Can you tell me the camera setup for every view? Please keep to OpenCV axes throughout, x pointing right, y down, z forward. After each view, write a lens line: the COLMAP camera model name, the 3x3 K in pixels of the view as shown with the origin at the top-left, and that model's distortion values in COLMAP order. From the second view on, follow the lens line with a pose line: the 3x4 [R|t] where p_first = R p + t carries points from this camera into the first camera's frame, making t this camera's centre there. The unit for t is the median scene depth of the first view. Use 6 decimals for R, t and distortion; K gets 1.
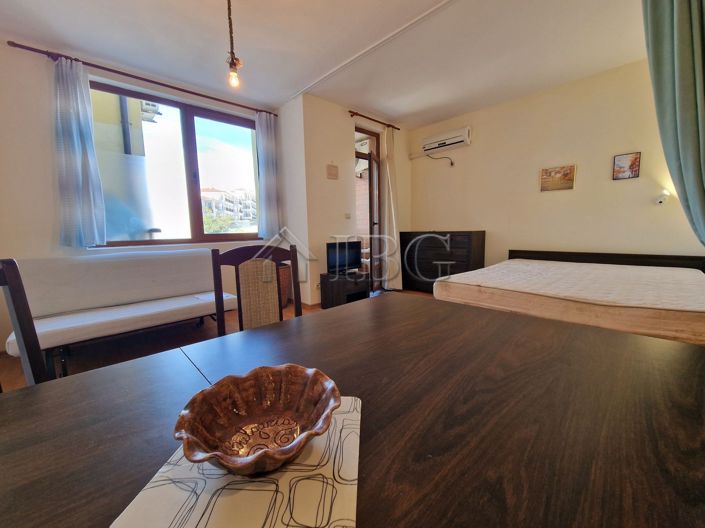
lens RADIAL K [[288.9, 0, 352.5], [0, 288.9, 264.0], [0, 0, 1]] dist [-0.000420, -0.001139]
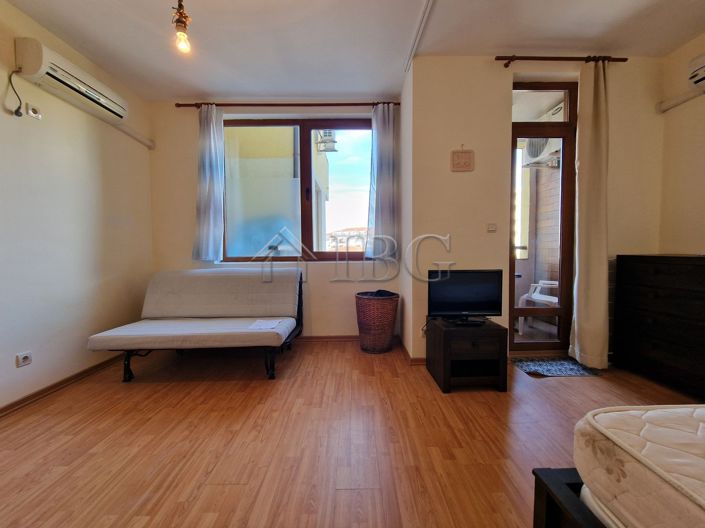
lens RADIAL K [[288.9, 0, 352.5], [0, 288.9, 264.0], [0, 0, 1]] dist [-0.000420, -0.001139]
pose [[0.738158, 0.048733, -0.672865, 0.199382], [-0.088825, 0.995725, -0.025327, -0.050605], [0.668755, 0.078463, 0.739331, 0.377716]]
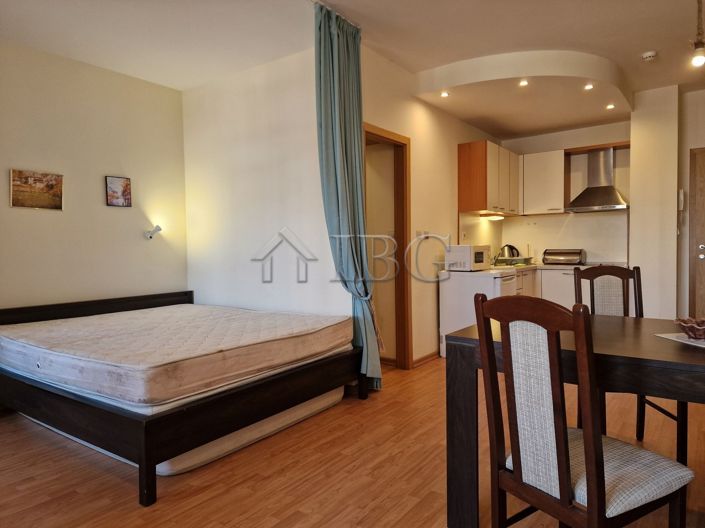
lens RADIAL K [[473.3, 0, 359.4], [0, 473.3, 260.8], [0, 0, 1]] dist [0.089191, -0.086426]
pose [[-0.194319, -0.000787, 0.980938, -0.421385], [0.136707, 0.990219, 0.027875, -0.069834], [-0.971366, 0.139517, -0.192311, 0.496084]]
